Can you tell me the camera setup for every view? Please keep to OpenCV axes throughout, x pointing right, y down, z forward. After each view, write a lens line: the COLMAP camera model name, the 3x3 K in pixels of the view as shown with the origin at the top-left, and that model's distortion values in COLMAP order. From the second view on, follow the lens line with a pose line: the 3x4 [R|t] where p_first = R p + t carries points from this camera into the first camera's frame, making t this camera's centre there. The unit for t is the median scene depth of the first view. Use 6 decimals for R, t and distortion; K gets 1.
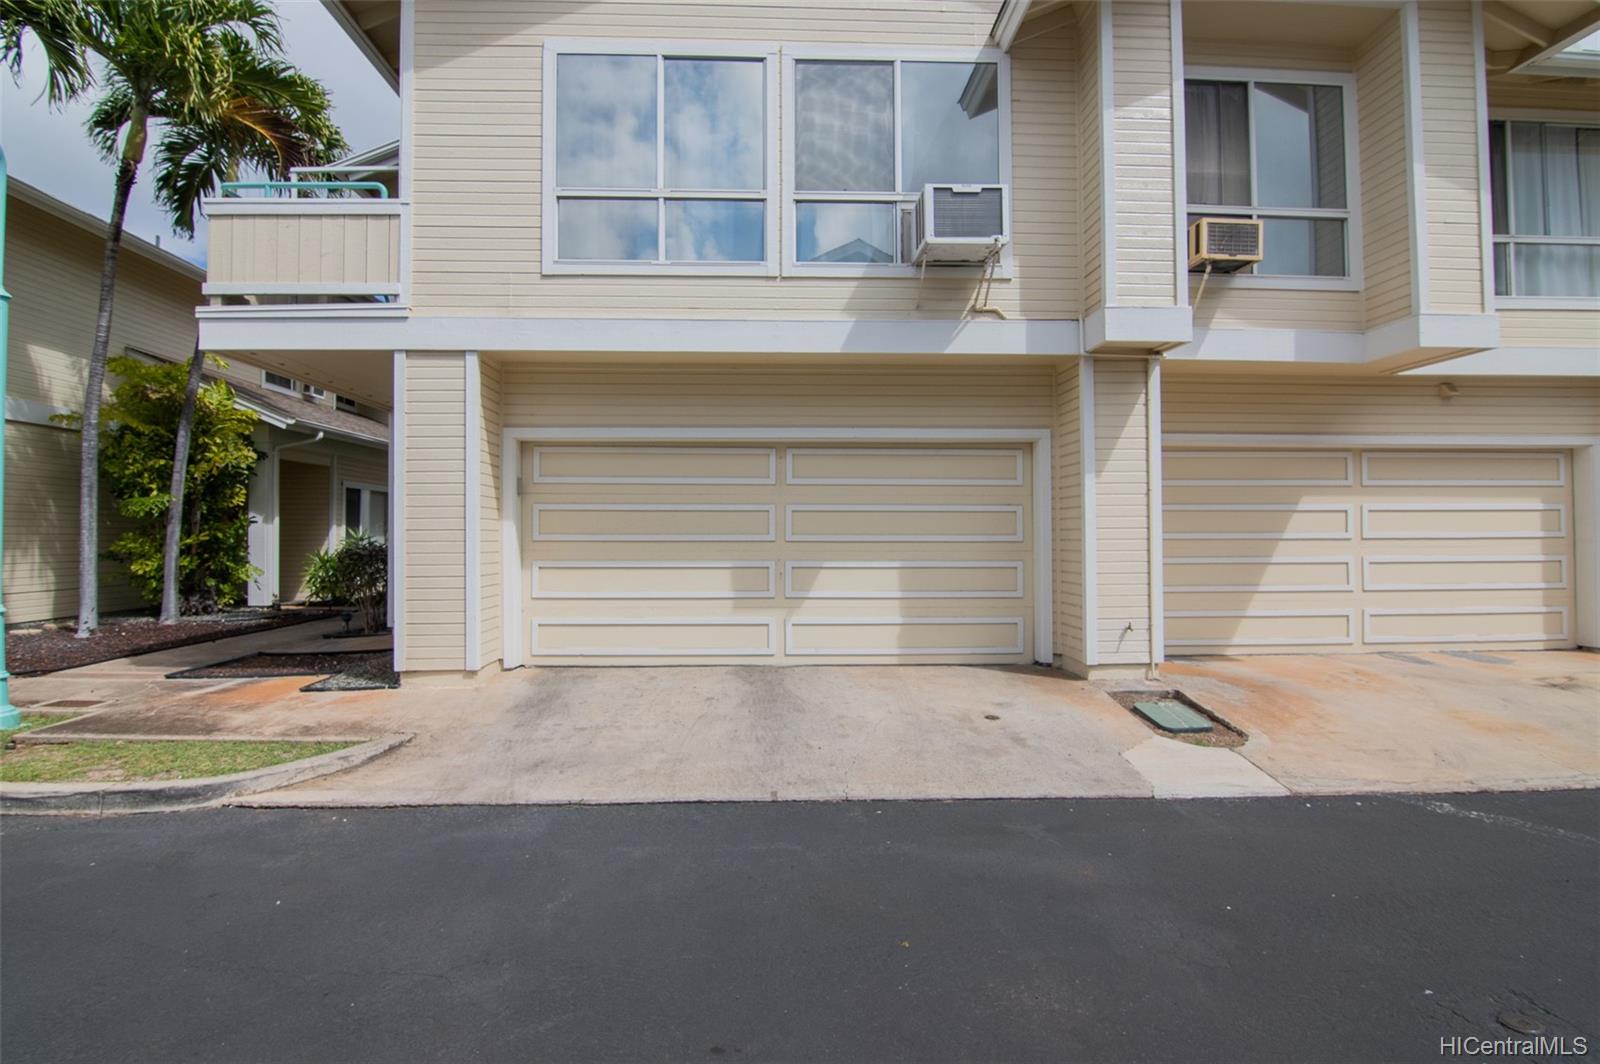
lens RADIAL K [[792.0, 0, 791.0], [0, 792.0, 528.3], [0, 0, 1]] dist [-0.011256, -0.008922]
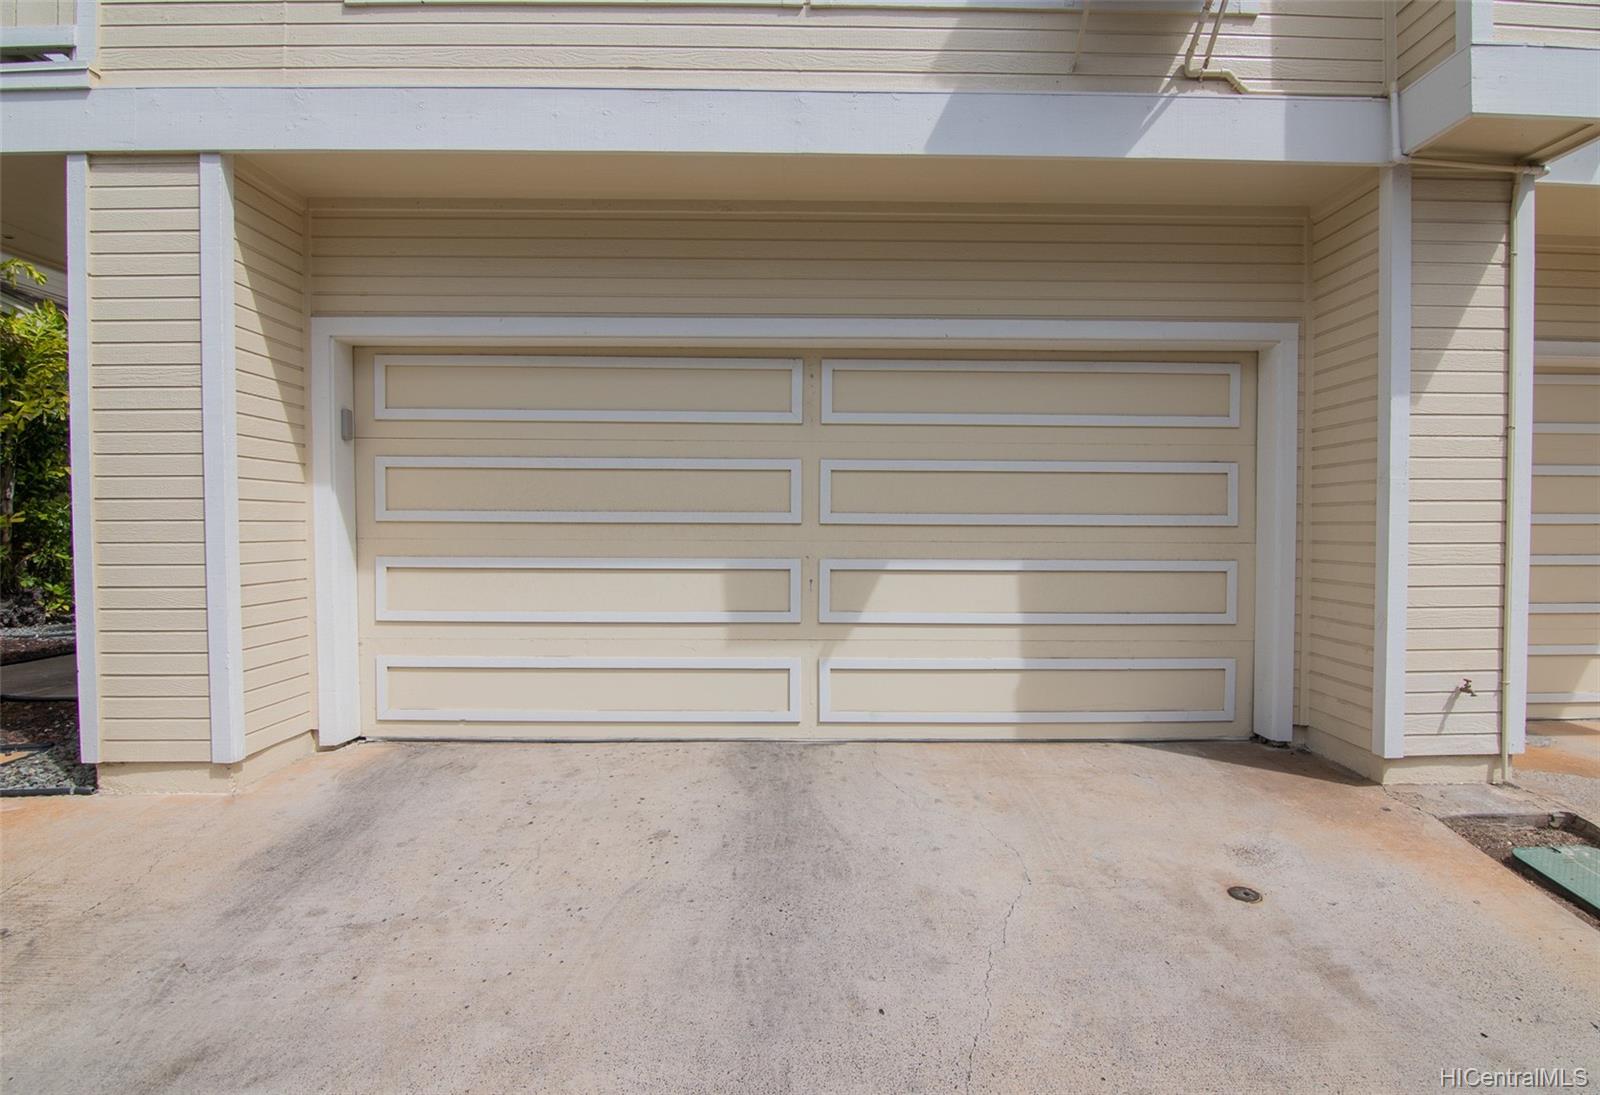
lens RADIAL K [[767.8, 0, 814.1], [0, 767.8, 549.1], [0, 0, 1]] dist [0.000992, 0.000045]
pose [[0.999119, 0.004640, -0.041703, 0.012751], [-0.002997, 0.999220, 0.039383, 0.013152], [0.041854, -0.039223, 0.998354, 0.470263]]
